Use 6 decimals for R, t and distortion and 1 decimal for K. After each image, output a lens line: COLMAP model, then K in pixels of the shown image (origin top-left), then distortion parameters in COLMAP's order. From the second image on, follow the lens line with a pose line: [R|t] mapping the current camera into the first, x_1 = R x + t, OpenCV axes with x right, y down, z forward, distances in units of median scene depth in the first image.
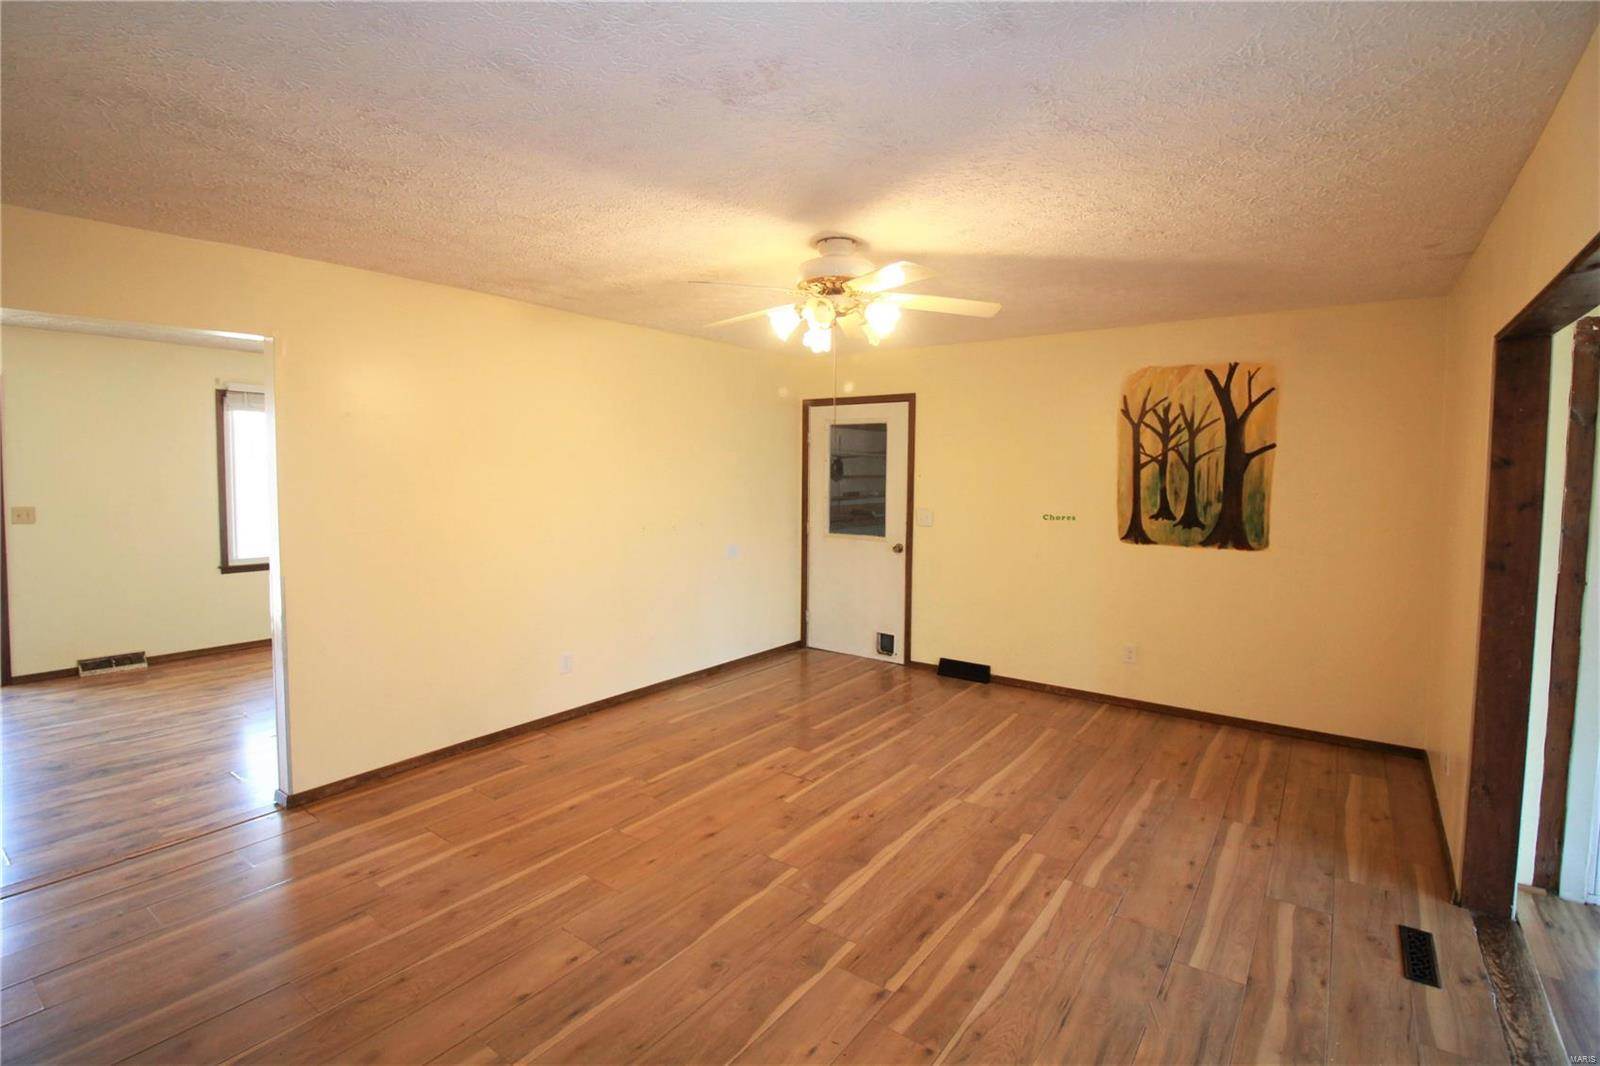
lens RADIAL K [[768.7, 0, 784.1], [0, 768.7, 520.0], [0, 0, 1]] dist [-0.012932, -0.003754]
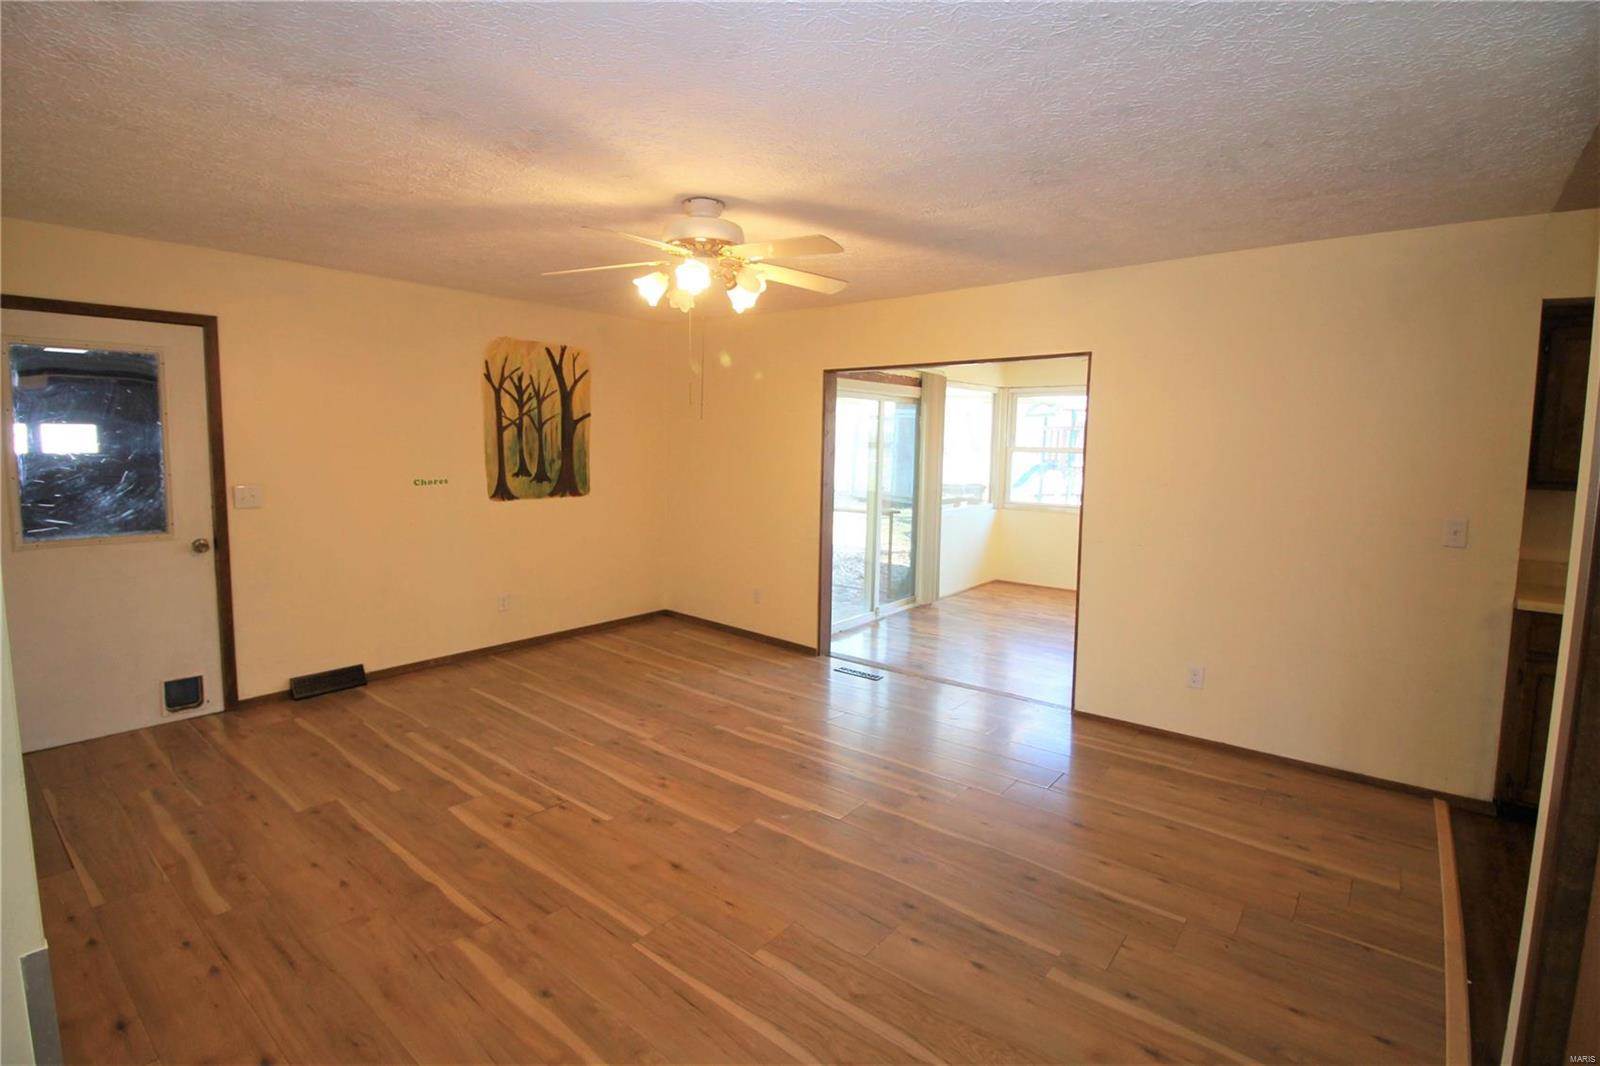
lens RADIAL K [[768.7, 0, 785.0], [0, 768.7, 528.9], [0, 0, 1]] dist [-0.012932, -0.003754]
pose [[0.020019, -0.121373, 0.992405, -0.645609], [0.050255, 0.991471, 0.120245, -0.042041], [-0.998536, 0.047466, 0.025948, 0.604786]]
